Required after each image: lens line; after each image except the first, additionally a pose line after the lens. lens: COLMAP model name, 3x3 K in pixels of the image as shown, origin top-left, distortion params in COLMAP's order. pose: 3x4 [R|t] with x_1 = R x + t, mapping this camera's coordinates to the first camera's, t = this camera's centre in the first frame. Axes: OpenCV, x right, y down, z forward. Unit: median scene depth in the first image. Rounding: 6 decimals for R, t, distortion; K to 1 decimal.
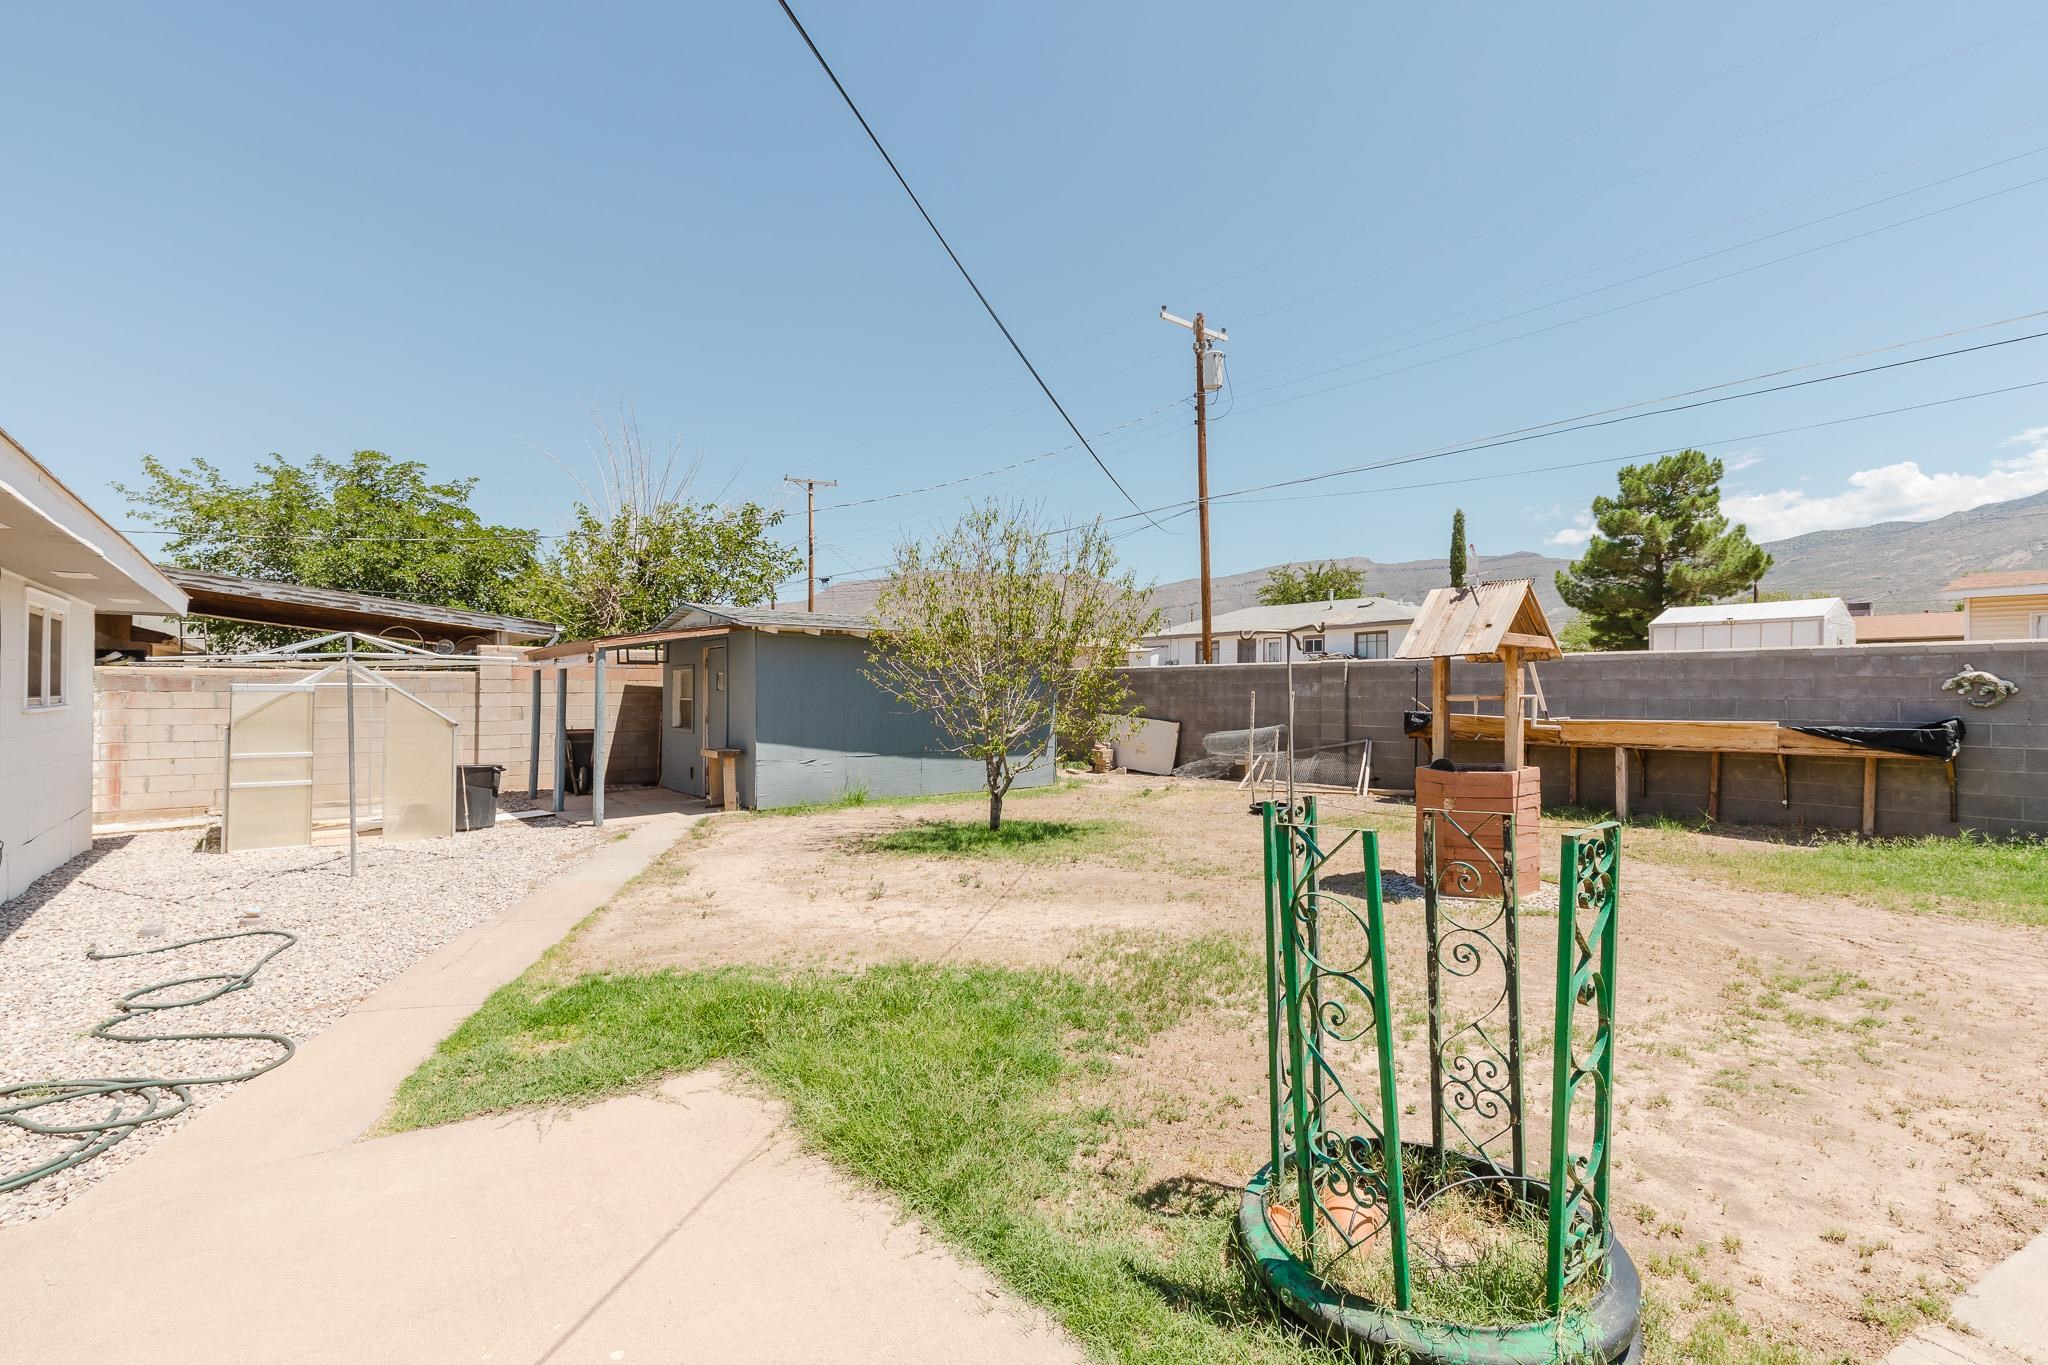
lens RADIAL K [[932.3, 0, 1041.4], [0, 932.3, 680.8], [0, 0, 1]] dist [0.009031, -0.001265]
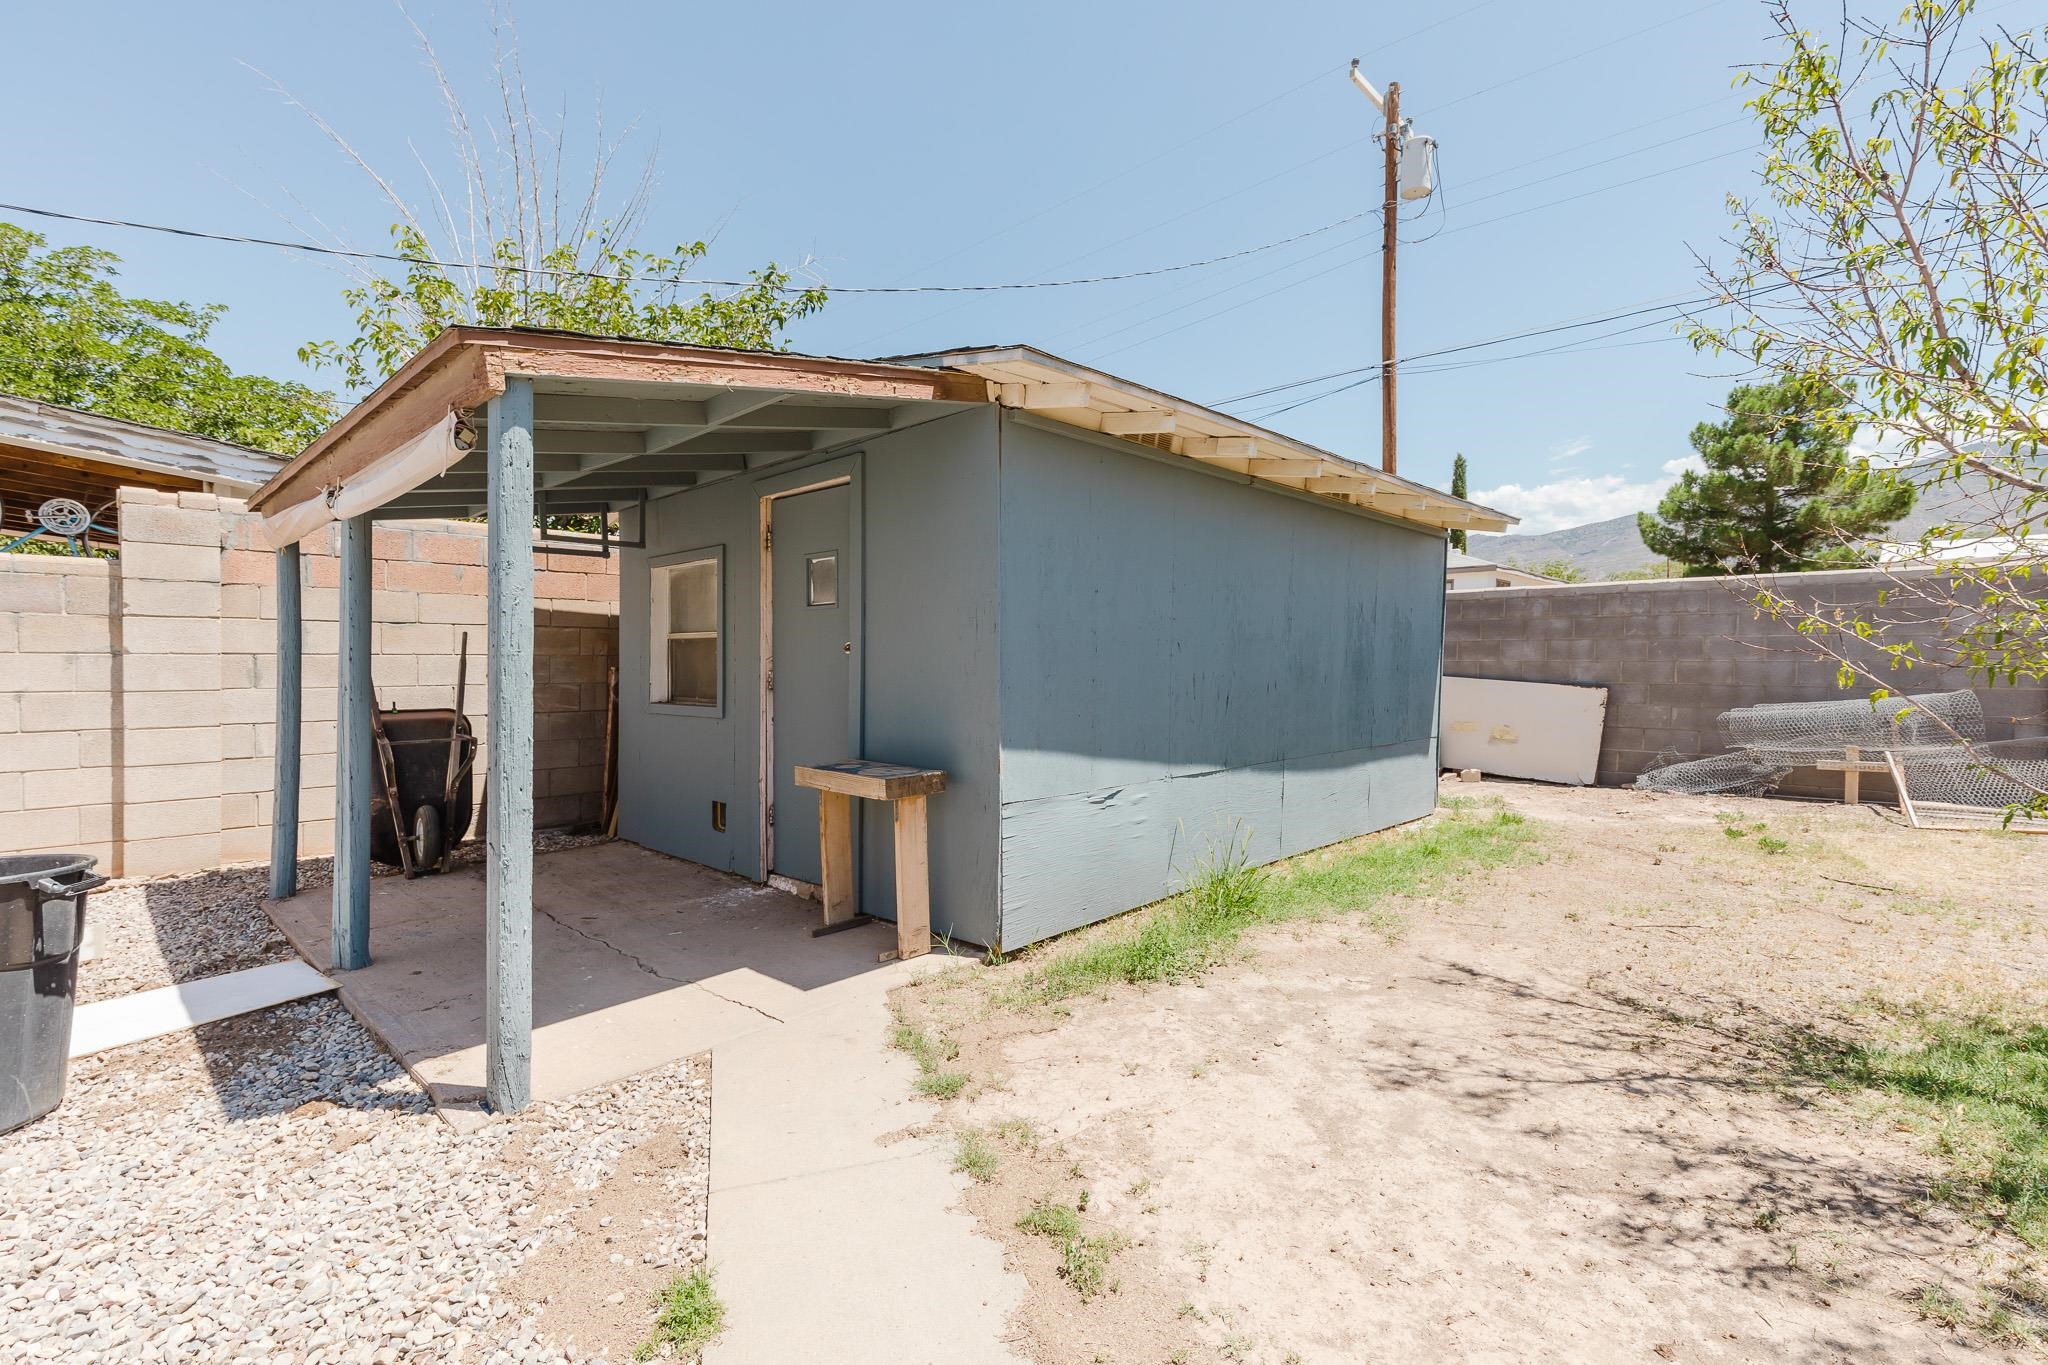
lens RADIAL K [[932.3, 0, 1036.8], [0, 932.3, 673.4], [0, 0, 1]] dist [0.009031, -0.001265]
pose [[0.990950, -0.002269, 0.134210, -0.267359], [-0.000820, 0.999736, 0.022957, 0.025473], [-0.134227, -0.022859, 0.990687, 0.534901]]
